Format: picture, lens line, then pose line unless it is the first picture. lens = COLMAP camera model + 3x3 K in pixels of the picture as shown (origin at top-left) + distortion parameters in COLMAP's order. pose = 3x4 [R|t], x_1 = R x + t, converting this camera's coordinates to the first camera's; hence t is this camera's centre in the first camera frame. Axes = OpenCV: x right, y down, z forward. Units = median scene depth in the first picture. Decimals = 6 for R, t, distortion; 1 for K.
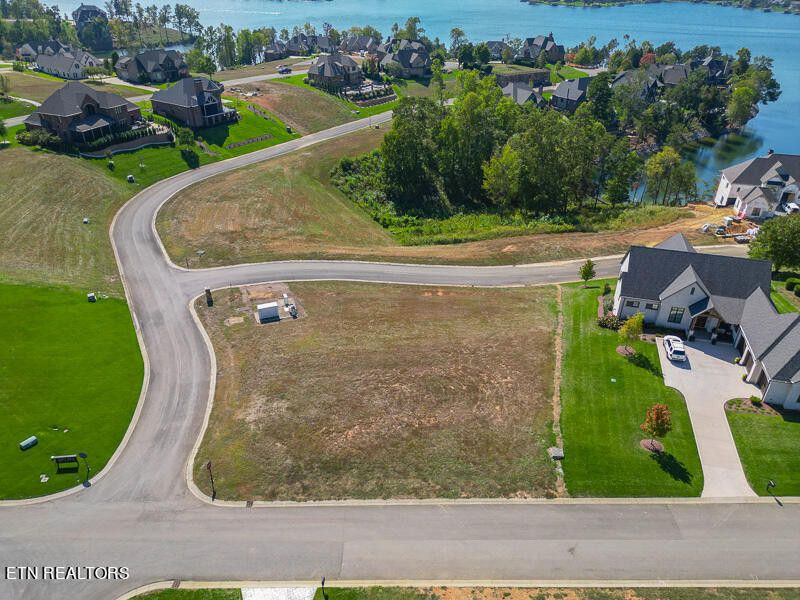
lens RADIAL K [[564.1, 0, 403.3], [0, 564.1, 297.2], [0, 0, 1]] dist [0.059193, -0.053555]
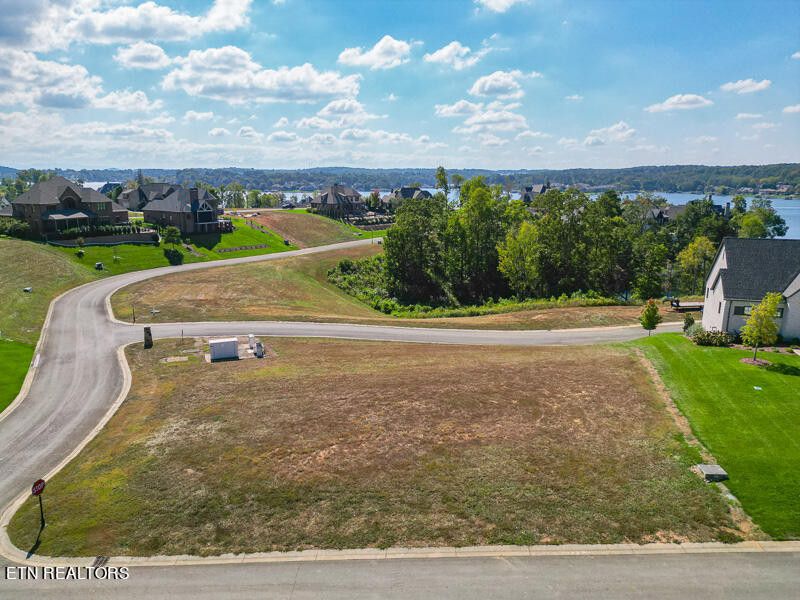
lens RADIAL K [[564.1, 0, 403.7], [0, 564.1, 299.1], [0, 0, 1]] dist [0.059193, -0.053555]
pose [[0.999983, -0.005131, -0.002917, -0.009908], [0.004003, 0.952774, -0.303655, 0.245090], [0.004337, 0.303638, 0.952777, 0.387623]]
